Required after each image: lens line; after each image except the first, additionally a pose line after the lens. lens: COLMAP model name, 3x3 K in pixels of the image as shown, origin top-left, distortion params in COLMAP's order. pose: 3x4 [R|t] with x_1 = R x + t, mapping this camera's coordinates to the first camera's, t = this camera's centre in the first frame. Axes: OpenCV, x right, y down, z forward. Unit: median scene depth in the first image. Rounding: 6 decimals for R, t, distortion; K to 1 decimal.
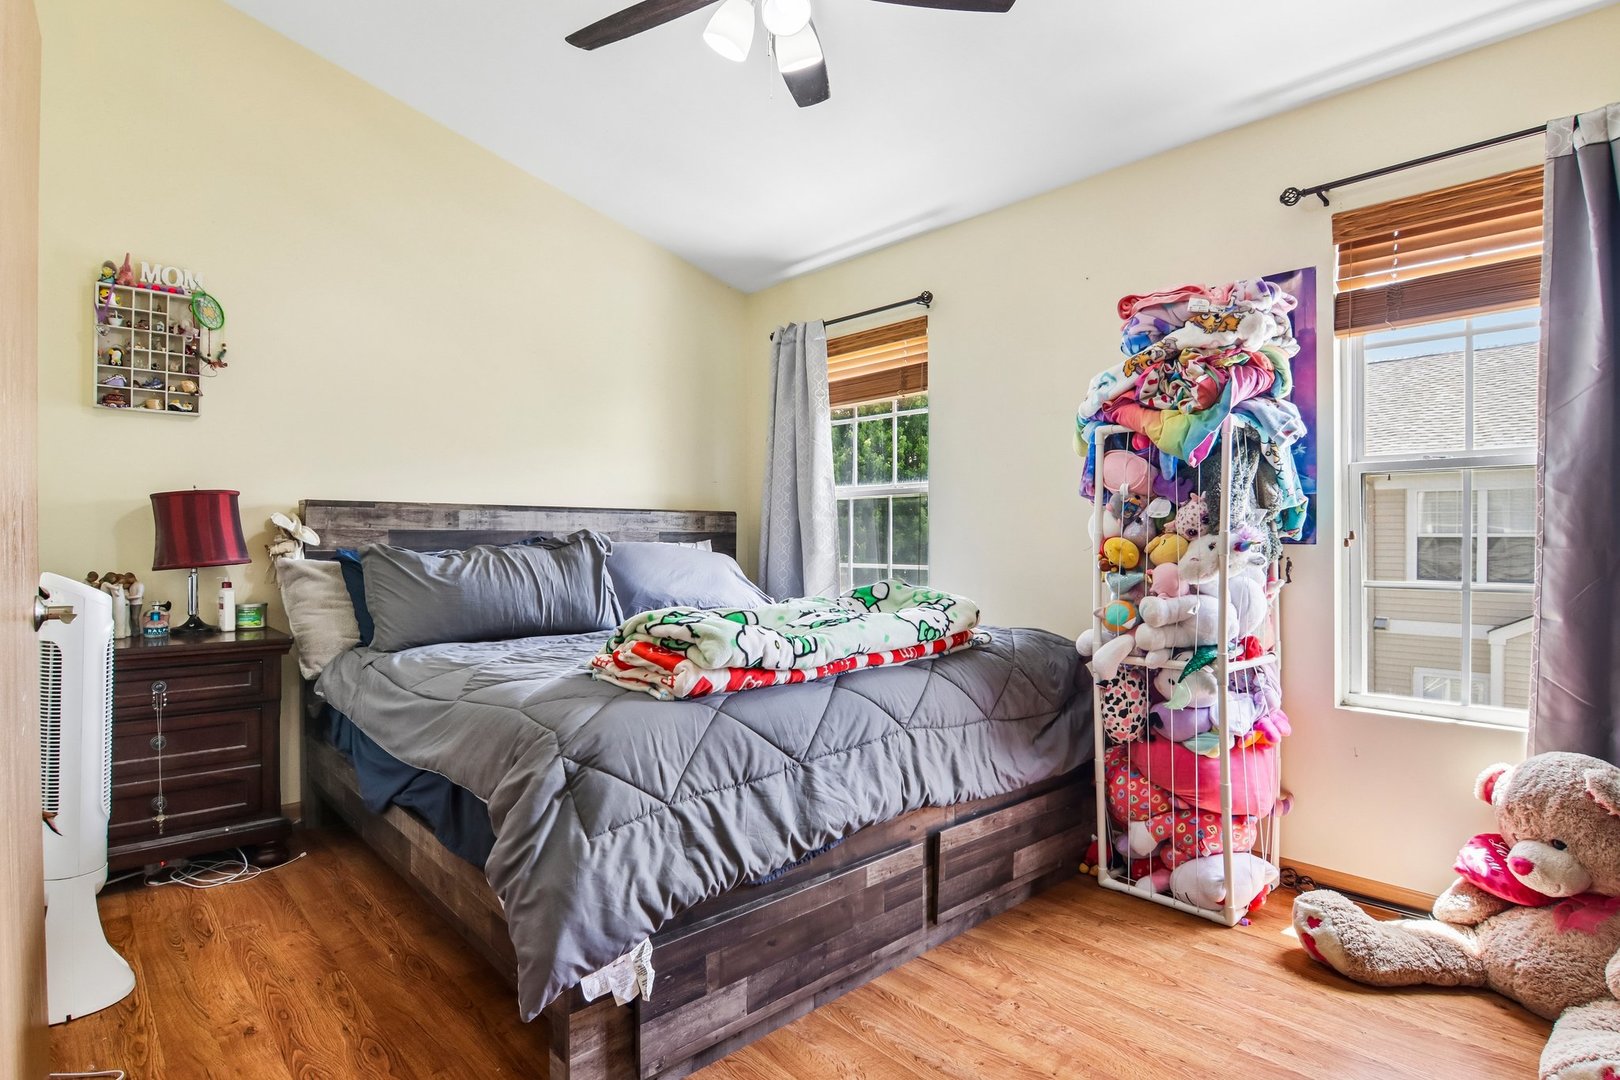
lens RADIAL K [[846.3, 0, 813.6], [0, 846.3, 548.0], [0, 0, 1]] dist [0.000893, -0.015212]
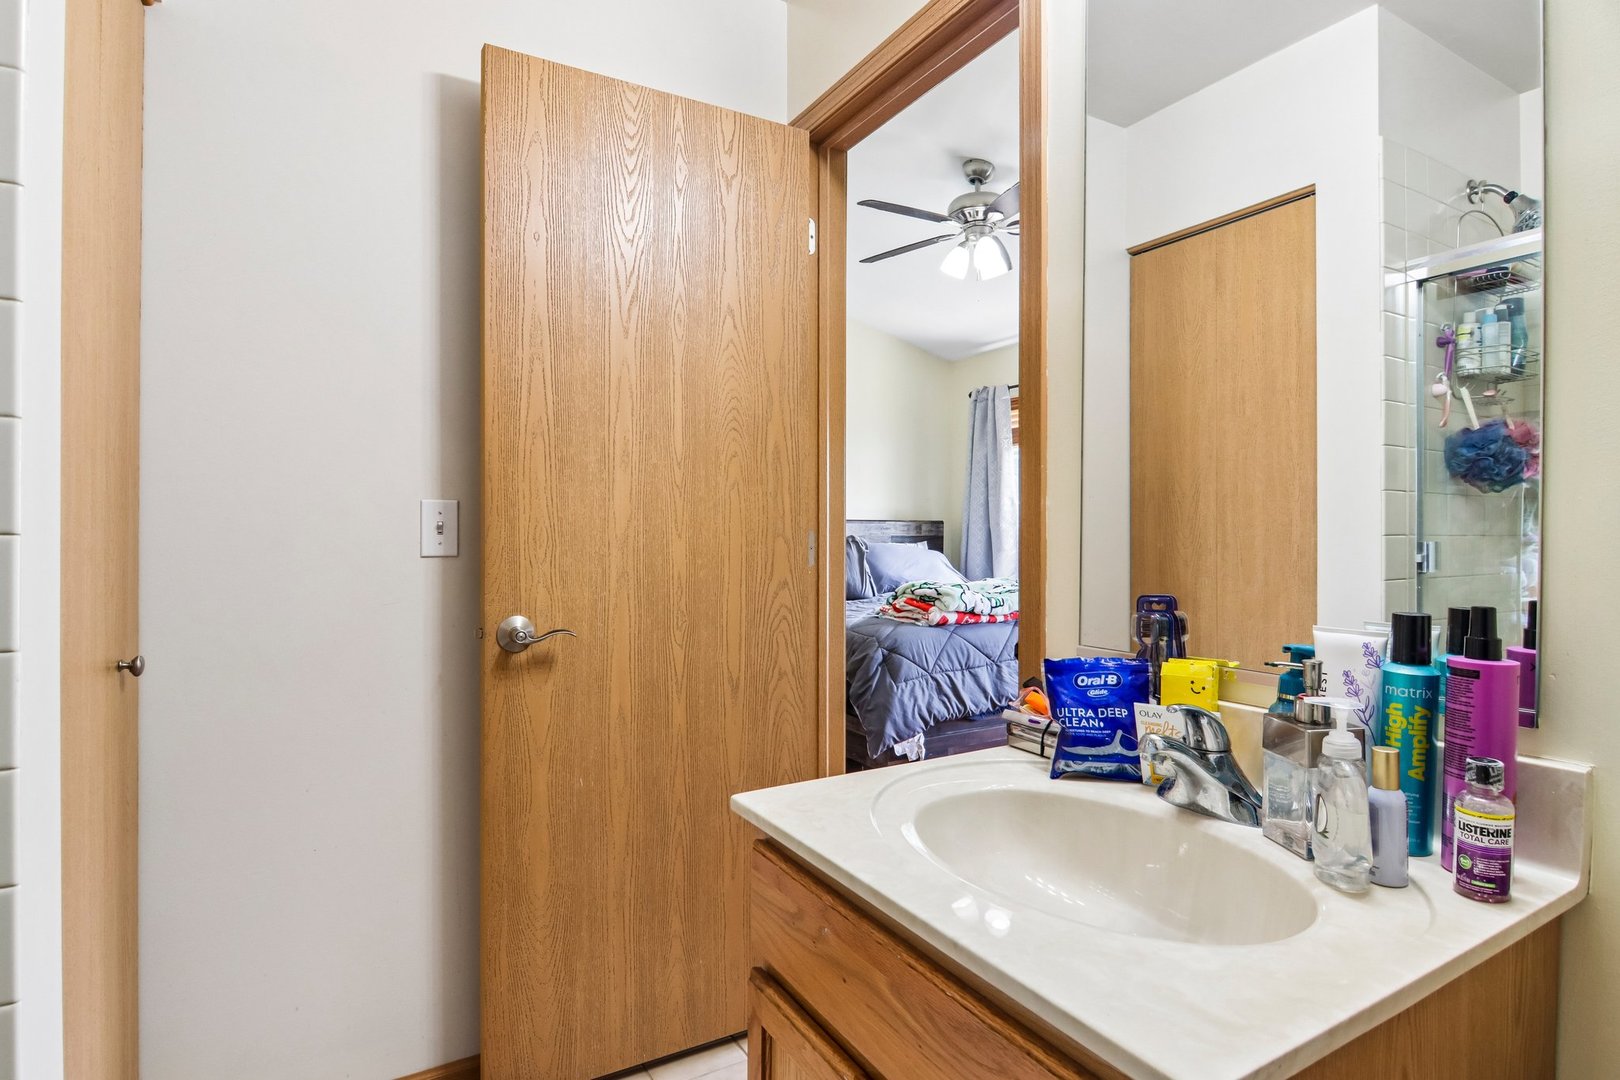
lens RADIAL K [[846.3, 0, 813.6], [0, 846.3, 548.0], [0, 0, 1]] dist [0.000893, -0.015212]
pose [[0.977216, 0.002557, -0.212230, -0.010938], [-0.001505, 0.999986, 0.005119, -0.010783], [0.212240, -0.004683, 0.977206, -0.947710]]
